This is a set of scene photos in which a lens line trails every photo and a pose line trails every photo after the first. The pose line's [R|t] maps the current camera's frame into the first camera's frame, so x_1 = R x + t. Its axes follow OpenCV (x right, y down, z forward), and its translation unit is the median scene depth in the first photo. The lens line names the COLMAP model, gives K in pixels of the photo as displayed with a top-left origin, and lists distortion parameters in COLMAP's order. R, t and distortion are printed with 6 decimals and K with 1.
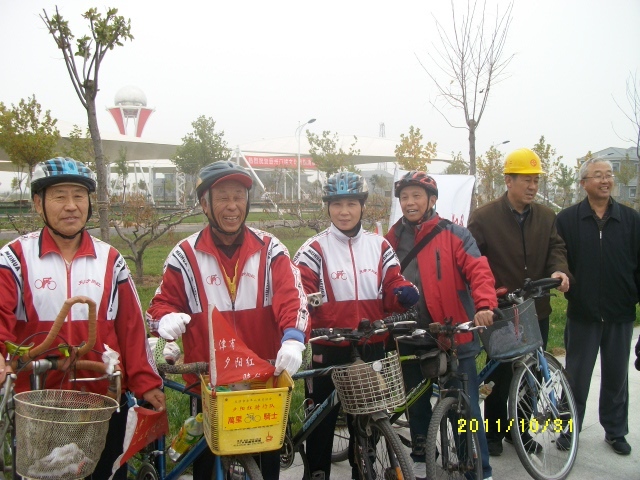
lens RADIAL K [[623.2, 0, 329.6], [0, 623.2, 239.3], [0, 0, 1]] dist [-0.123899, 0.008124]
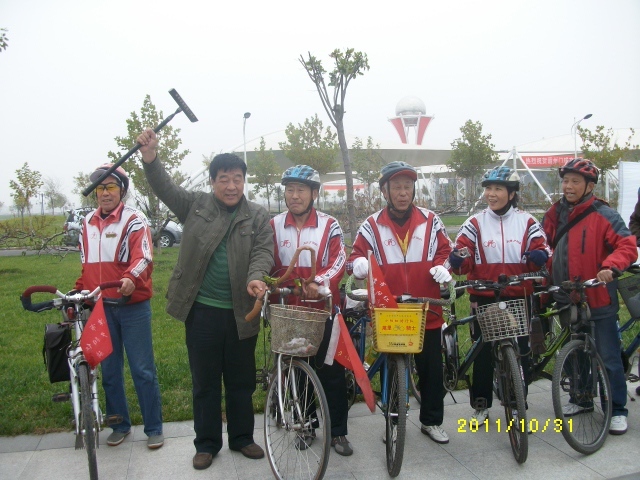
lens RADIAL K [[629.3, 0, 320.0], [0, 629.3, 240.0], [0, 0, 1]] dist [-0.078293, 0.006438]
pose [[0.890497, -0.008880, -0.454902, 0.173358], [0.005394, 0.999945, -0.008960, 0.035747], [0.454957, 0.005525, 0.890497, -0.201111]]
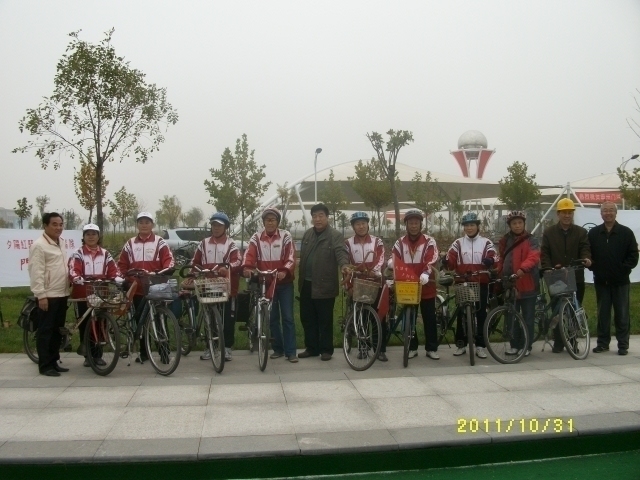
lens RADIAL K [[657.4, 0, 346.0], [0, 657.4, 240.7], [0, 0, 1]] dist [-0.006531, 0.005093]
pose [[0.863633, 0.000028, -0.504120, 0.534666], [-0.029739, 0.998261, -0.050890, 0.088783], [0.503242, 0.058942, 0.862133, -0.862847]]
